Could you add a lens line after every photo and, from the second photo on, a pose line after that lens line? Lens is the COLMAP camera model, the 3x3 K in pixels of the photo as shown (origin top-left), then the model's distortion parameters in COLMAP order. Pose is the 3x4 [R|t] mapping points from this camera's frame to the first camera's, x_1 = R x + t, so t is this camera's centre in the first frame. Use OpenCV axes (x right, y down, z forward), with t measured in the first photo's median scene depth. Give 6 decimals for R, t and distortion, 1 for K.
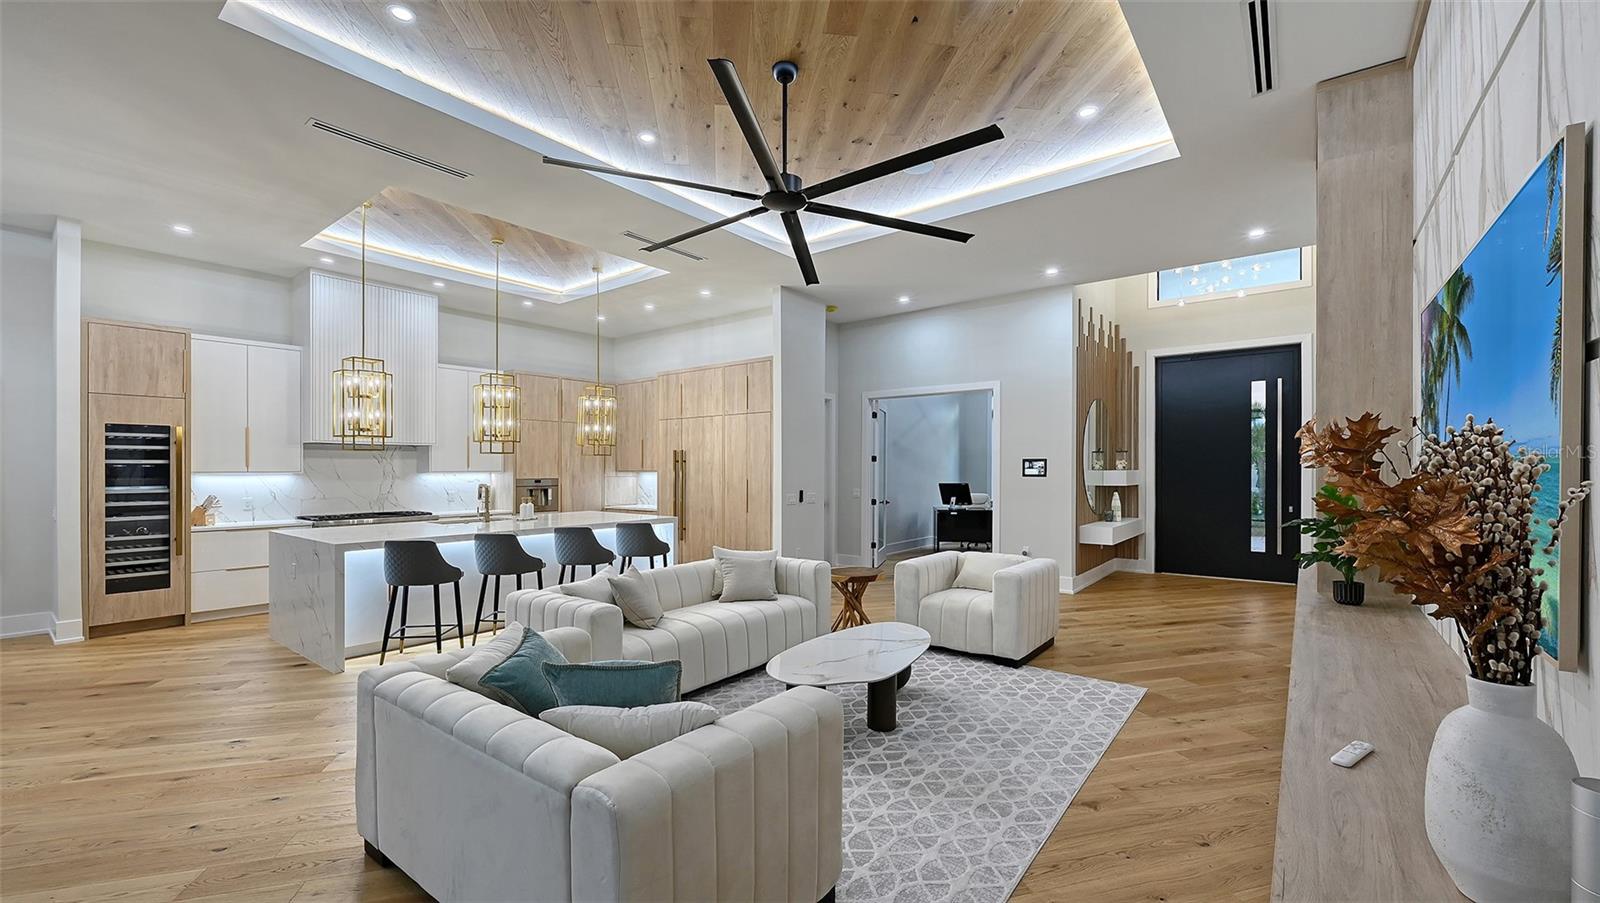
lens RADIAL K [[654.5, 0, 797.0], [0, 654.5, 469.4], [0, 0, 1]] dist [0.011995, -0.000041]
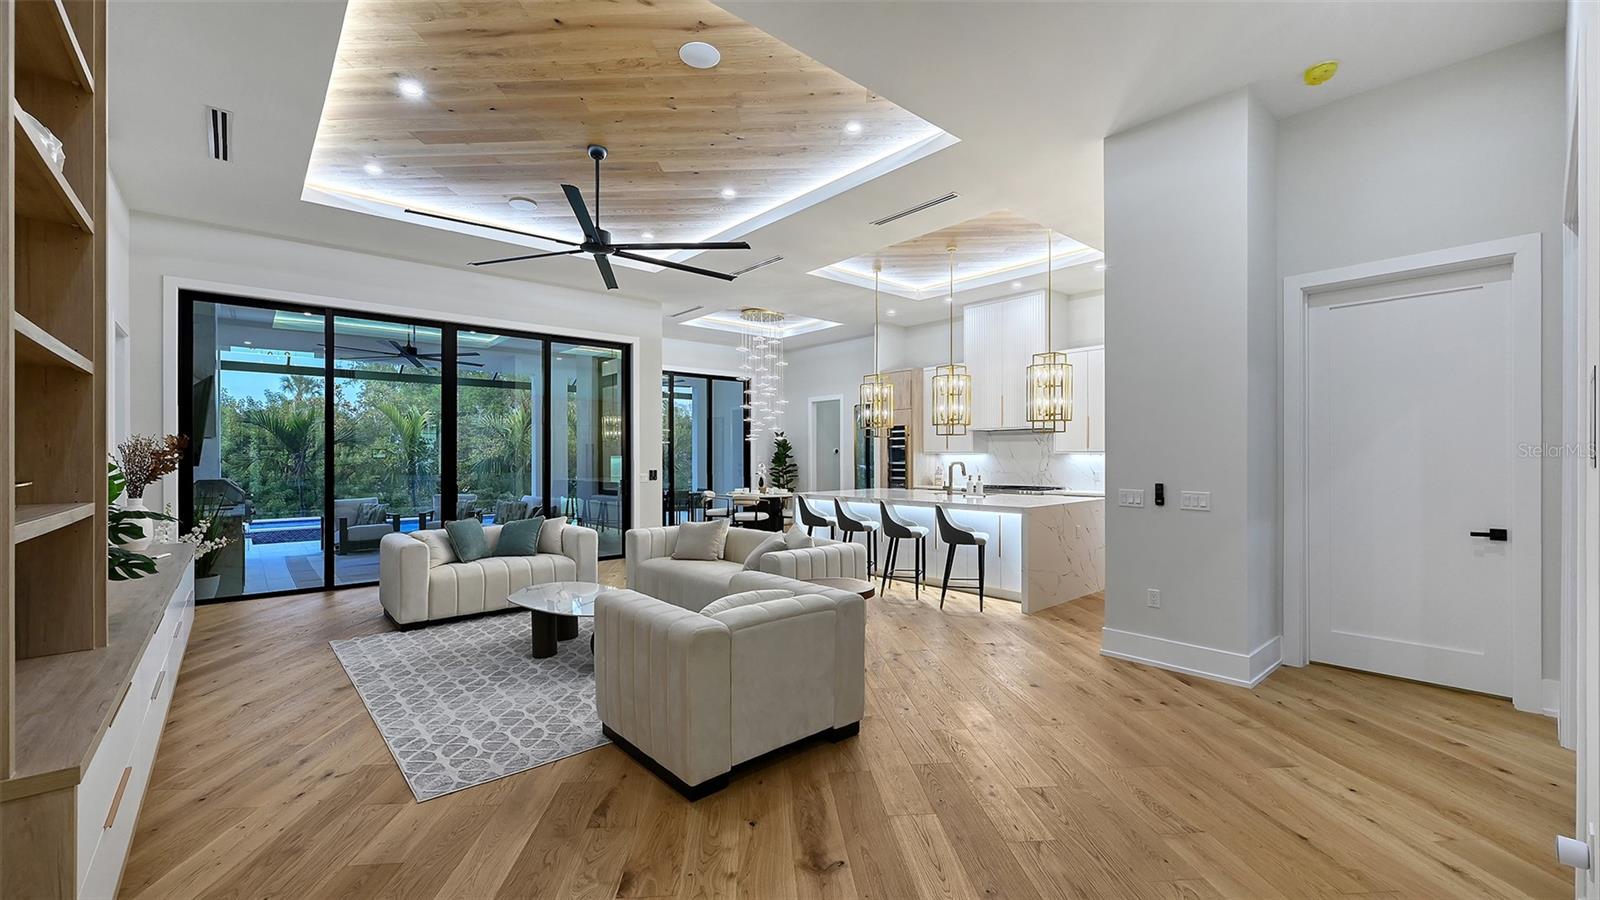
lens RADIAL K [[644.4, 0, 804.3], [0, 644.4, 453.1], [0, 0, 1]] dist [0.001132, 0.000442]
pose [[-0.188678, -0.001577, -0.982038, 0.758798], [0.000955, 0.999998, -0.001789, 0.009497], [0.982039, -0.001275, -0.188676, 1.056358]]
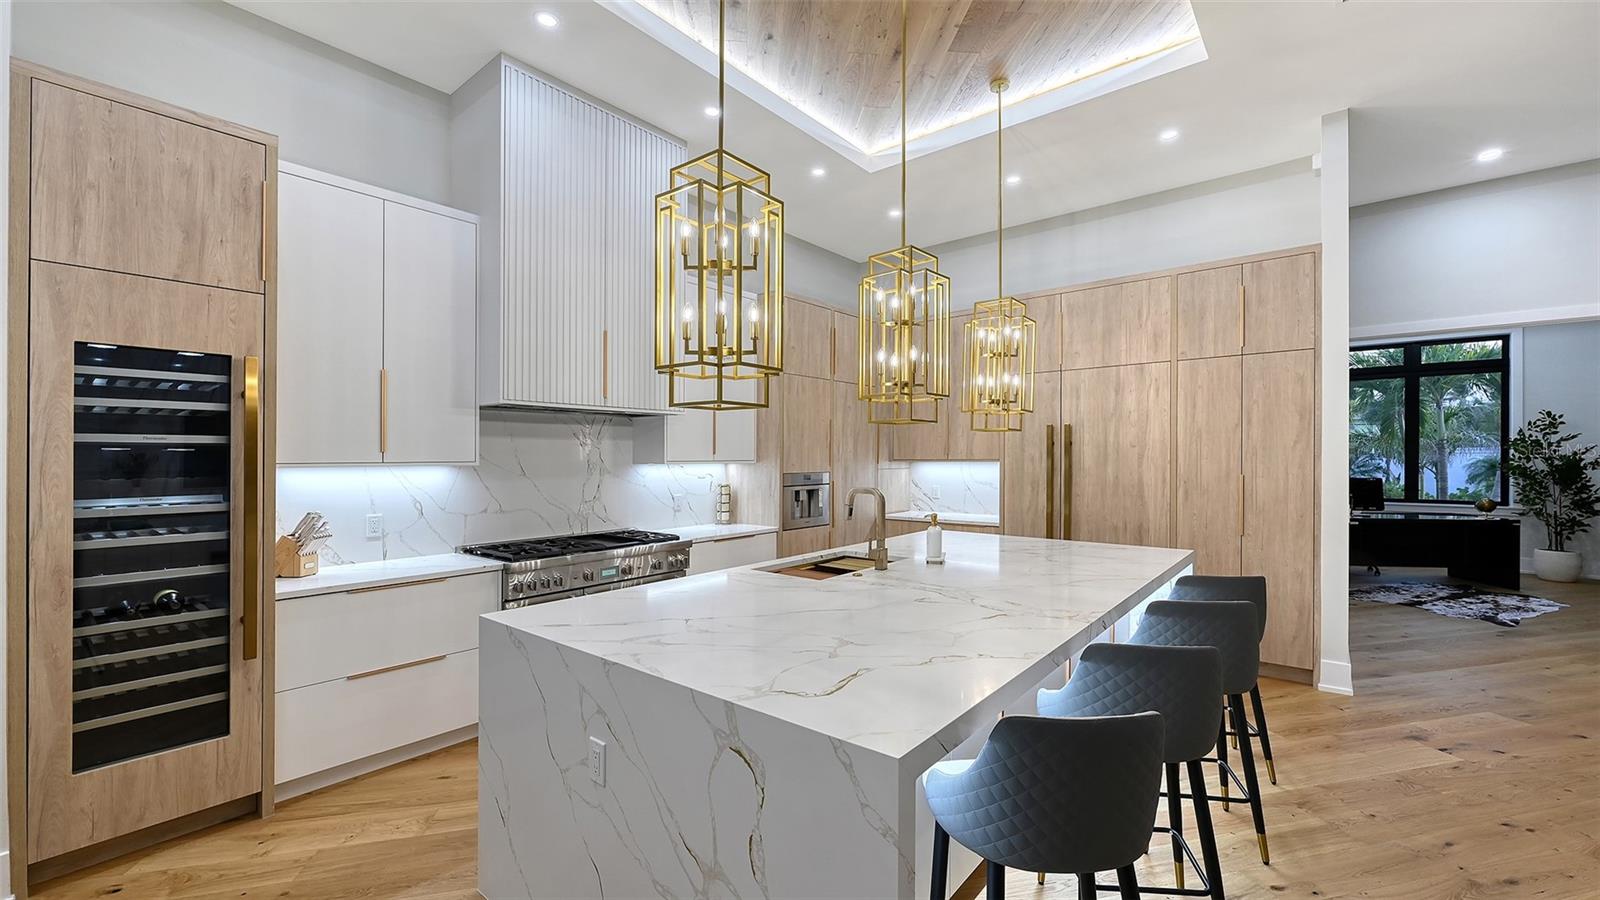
lens RADIAL K [[644.4, 0, 804.3], [0, 644.4, 453.1], [0, 0, 1]] dist [0.001132, 0.000442]
pose [[0.999674, -0.002028, -0.025454, -0.562792], [0.001805, 0.999960, -0.008800, 0.001532], [0.025471, 0.008751, 0.999637, 0.588927]]
